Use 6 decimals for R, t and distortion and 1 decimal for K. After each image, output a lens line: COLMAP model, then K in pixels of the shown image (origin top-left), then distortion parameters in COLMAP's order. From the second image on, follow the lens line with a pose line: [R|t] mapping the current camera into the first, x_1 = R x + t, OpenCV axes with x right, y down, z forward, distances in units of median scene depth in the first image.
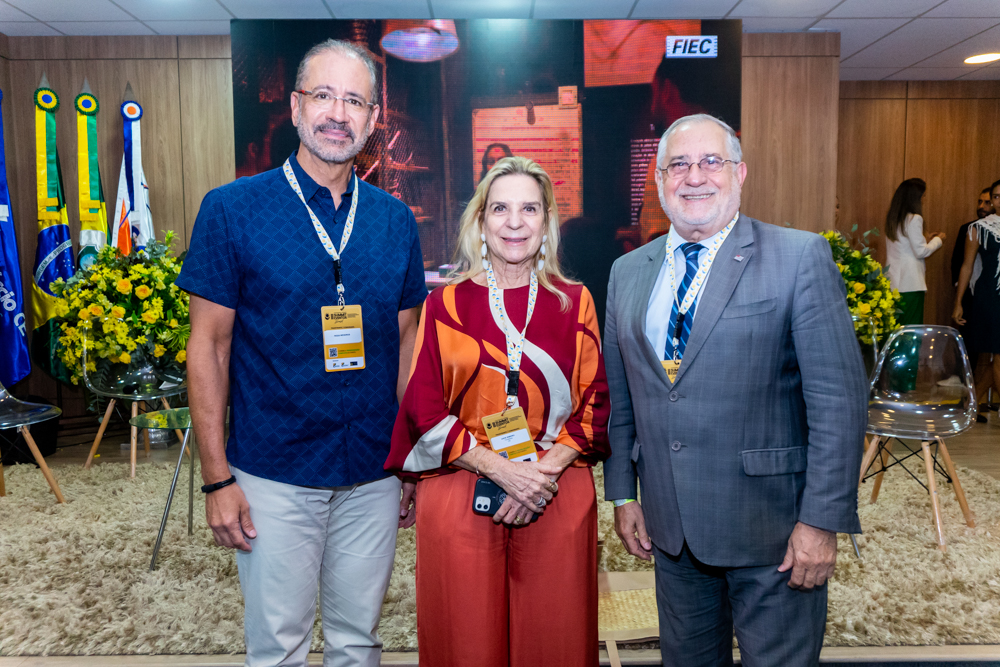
lens RADIAL K [[790.4, 0, 500.3], [0, 790.4, 332.5], [0, 0, 1]] dist [-0.014134, -0.003705]
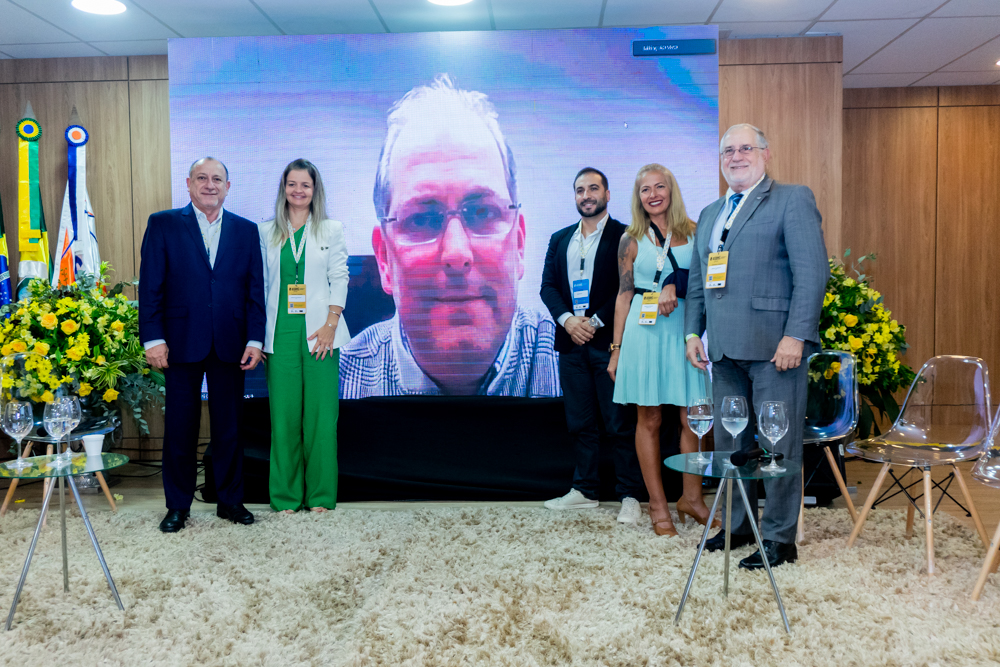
lens RADIAL K [[857.3, 0, 500.1], [0, 857.3, 334.4], [0, 0, 1]] dist [-0.014281, -0.002617]
pose [[0.997970, -0.001635, -0.063665, 0.119136], [-0.000483, 0.999447, -0.033234, -0.008261], [0.063684, 0.033198, 0.997418, 0.013117]]
